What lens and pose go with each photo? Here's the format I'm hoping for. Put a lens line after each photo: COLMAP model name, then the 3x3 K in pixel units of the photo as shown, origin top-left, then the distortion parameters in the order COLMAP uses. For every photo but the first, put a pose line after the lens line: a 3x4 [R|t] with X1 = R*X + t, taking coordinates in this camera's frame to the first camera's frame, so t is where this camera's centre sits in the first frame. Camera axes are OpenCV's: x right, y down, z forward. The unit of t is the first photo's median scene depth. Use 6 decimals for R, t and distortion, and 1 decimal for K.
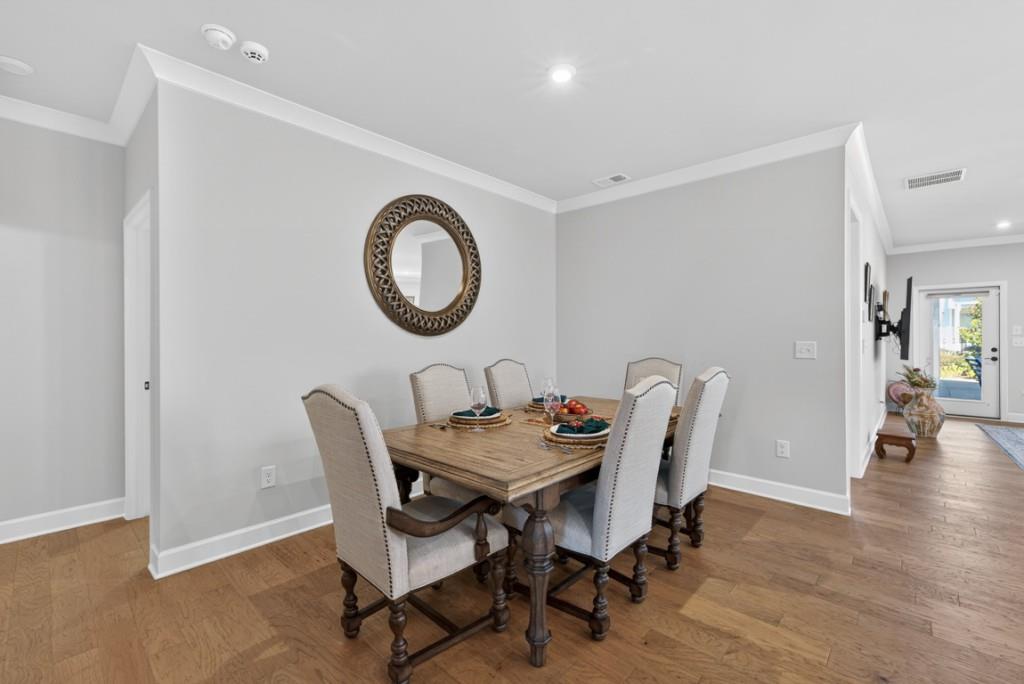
lens RADIAL K [[430.9, 0, 509.2], [0, 430.9, 337.7], [0, 0, 1]] dist [0.000848, 0.000128]
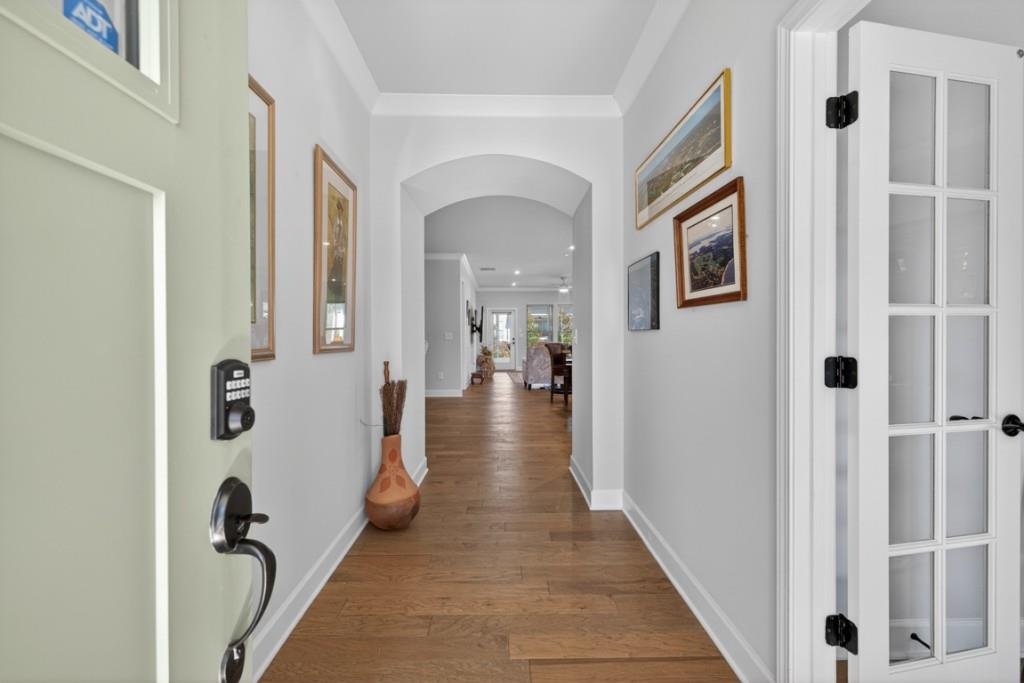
lens RADIAL K [[430.9, 0, 509.2], [0, 430.9, 337.2], [0, 0, 1]] dist [0.000848, 0.000128]
pose [[0.713103, -0.004472, 0.701045, -0.548176], [0.002805, 0.999990, 0.003526, 0.015315], [-0.701054, -0.000548, 0.713108, -0.697702]]
